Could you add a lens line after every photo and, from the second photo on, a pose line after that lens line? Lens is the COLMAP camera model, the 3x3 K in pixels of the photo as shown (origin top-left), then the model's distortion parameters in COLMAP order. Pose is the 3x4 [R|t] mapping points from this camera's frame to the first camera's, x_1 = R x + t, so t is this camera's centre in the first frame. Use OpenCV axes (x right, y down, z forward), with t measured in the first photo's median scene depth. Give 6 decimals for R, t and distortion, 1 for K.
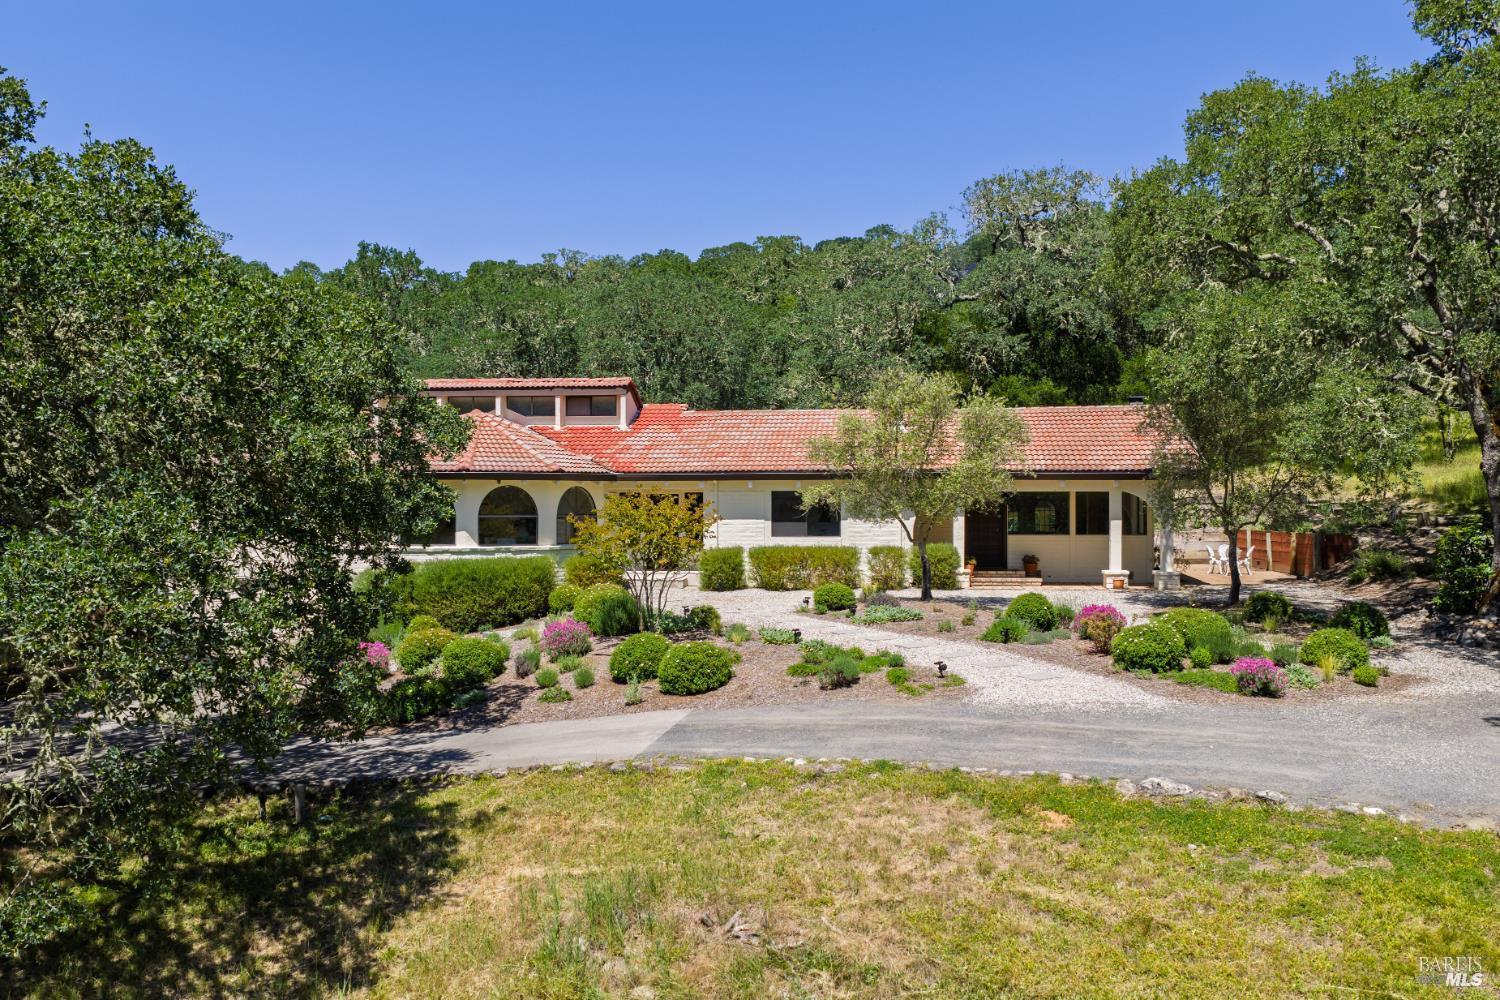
lens RADIAL K [[1238.7, 0, 749.9], [0, 1238.7, 500.7], [0, 0, 1]] dist [0.009253, -0.022072]
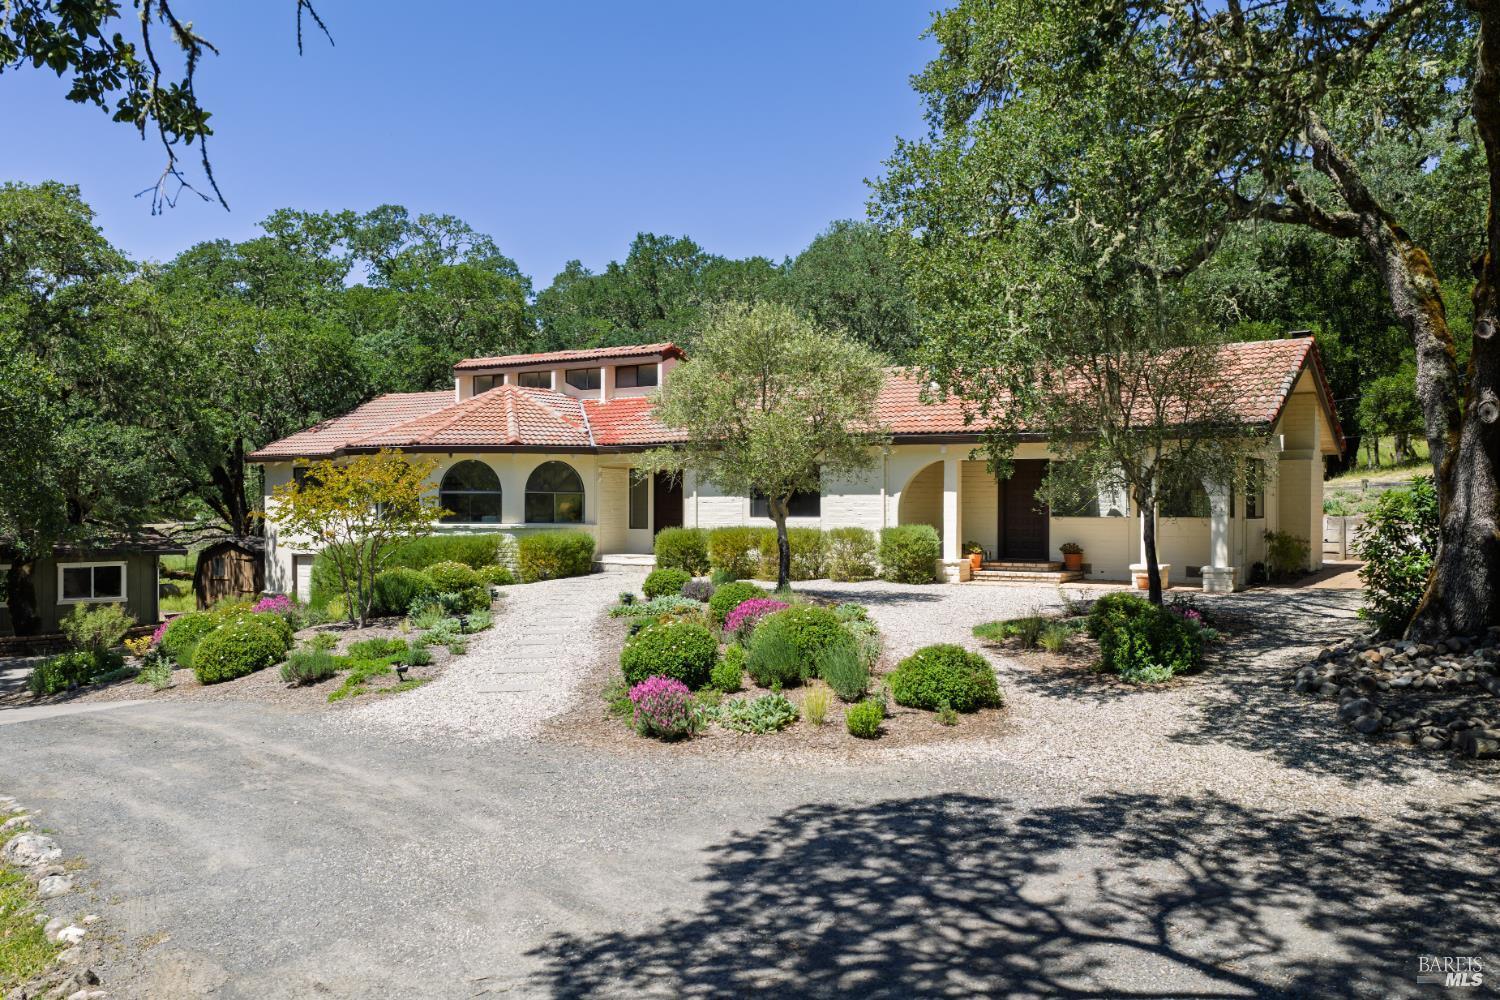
lens RADIAL K [[1238.7, 0, 747.3], [0, 1238.7, 500.6], [0, 0, 1]] dist [0.009253, -0.022072]
pose [[0.896188, 0.000905, -0.443674, 0.397927], [0.000121, 0.999997, 0.002283, 0.016090], [0.443675, -0.002100, 0.896185, 0.234449]]
